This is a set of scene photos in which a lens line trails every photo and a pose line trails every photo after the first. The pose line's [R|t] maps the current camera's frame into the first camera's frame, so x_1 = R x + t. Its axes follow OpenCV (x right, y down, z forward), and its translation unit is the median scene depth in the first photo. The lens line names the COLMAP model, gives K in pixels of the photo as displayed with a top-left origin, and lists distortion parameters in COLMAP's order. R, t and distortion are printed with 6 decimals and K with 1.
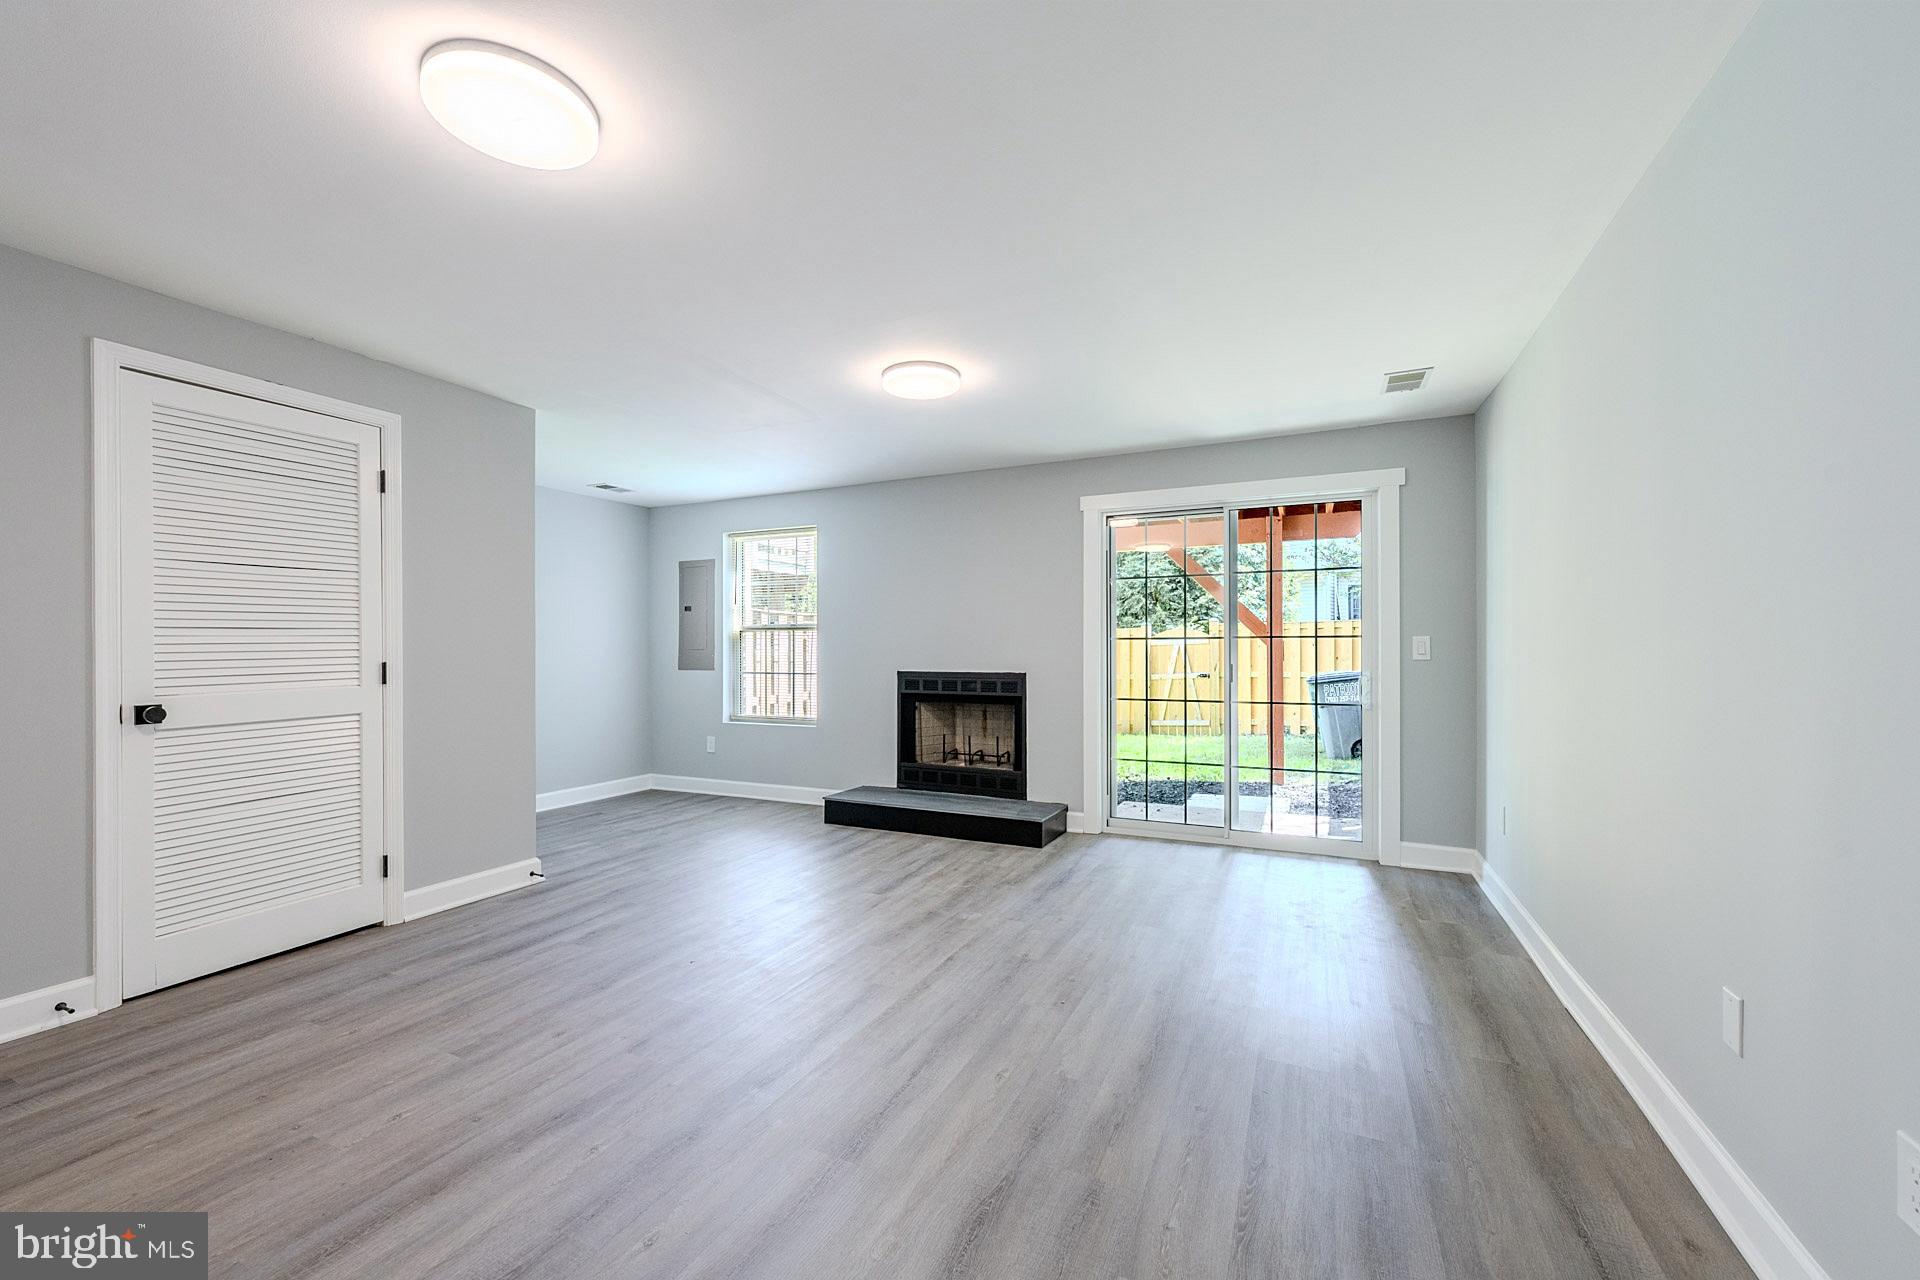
lens RADIAL K [[765.0, 0, 955.8], [0, 765.0, 649.9], [0, 0, 1]] dist [-0.003145, 0.000228]
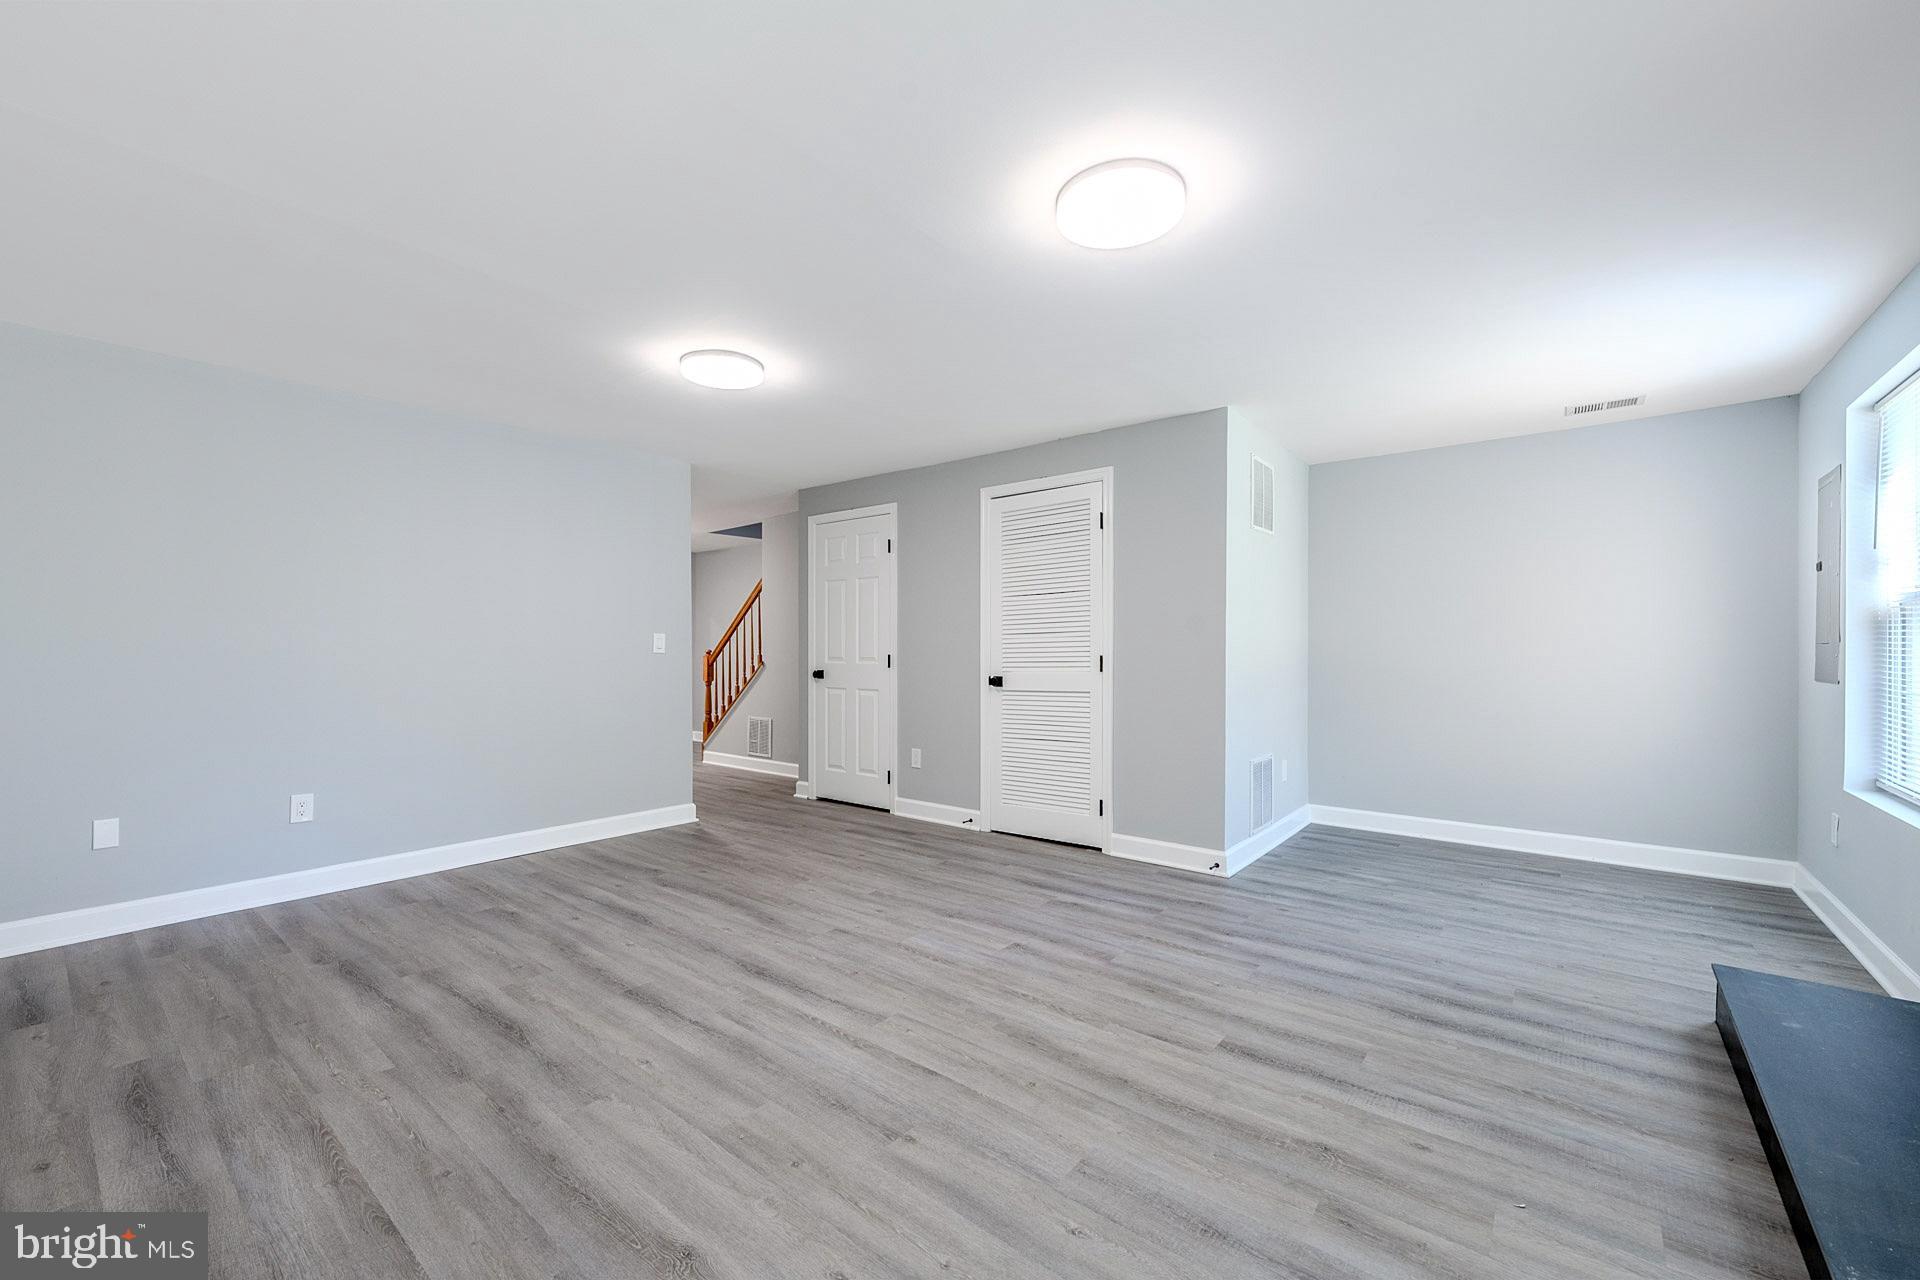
lens RADIAL K [[765.0, 0, 953.4], [0, 765.0, 653.4], [0, 0, 1]] dist [-0.003145, 0.000228]
pose [[-0.242465, 0.008115, -0.970126, 0.663158], [0.001641, 0.999967, 0.007955, 0.001583], [0.970159, 0.000337, -0.242470, 1.155866]]
